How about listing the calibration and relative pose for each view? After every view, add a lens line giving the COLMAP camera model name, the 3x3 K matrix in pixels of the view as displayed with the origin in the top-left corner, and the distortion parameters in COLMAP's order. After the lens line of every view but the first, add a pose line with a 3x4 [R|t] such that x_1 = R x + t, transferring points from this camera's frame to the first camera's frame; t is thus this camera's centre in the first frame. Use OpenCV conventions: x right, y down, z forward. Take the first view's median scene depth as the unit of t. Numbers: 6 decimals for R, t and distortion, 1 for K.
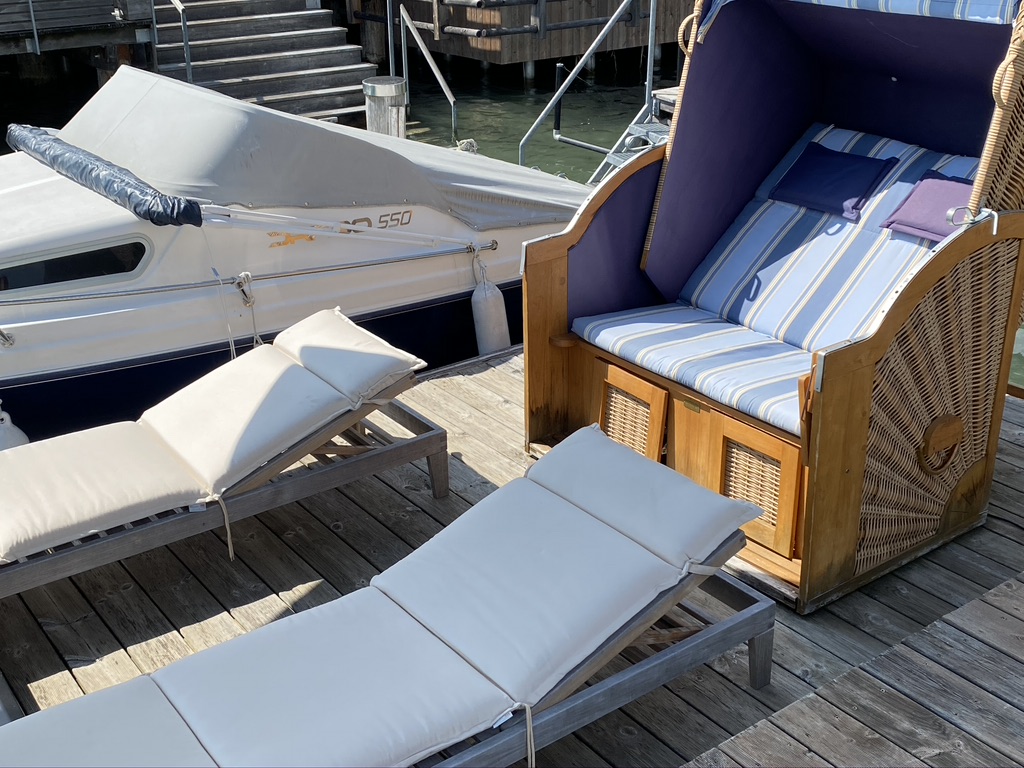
lens RADIAL K [[1204.7, 0, 512.8], [0, 1204.7, 385.1], [0, 0, 1]] dist [0.030521, 0.000000]
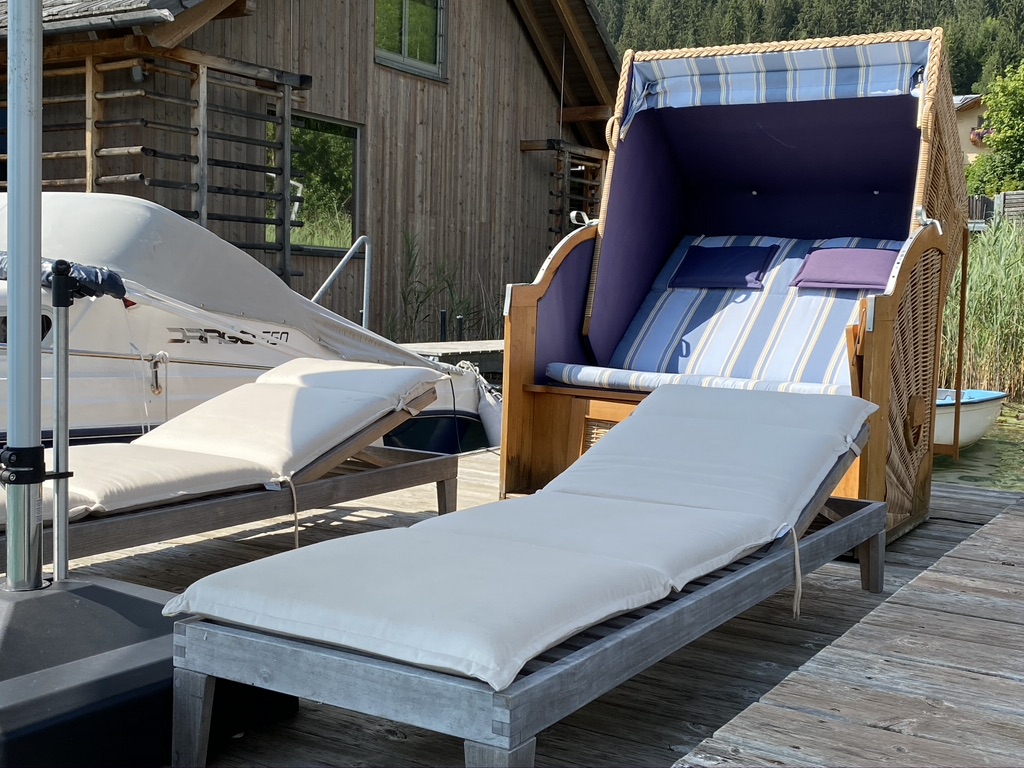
lens RADIAL K [[1204.7, 0, 515.4], [0, 1204.7, 383.0], [0, 0, 1]] dist [0.030521, 0.000000]
pose [[0.919560, 0.019285, 0.392476, -0.385086], [0.111251, 0.945152, -0.307101, 0.278520], [-0.376872, 0.326061, 0.866978, 0.112572]]
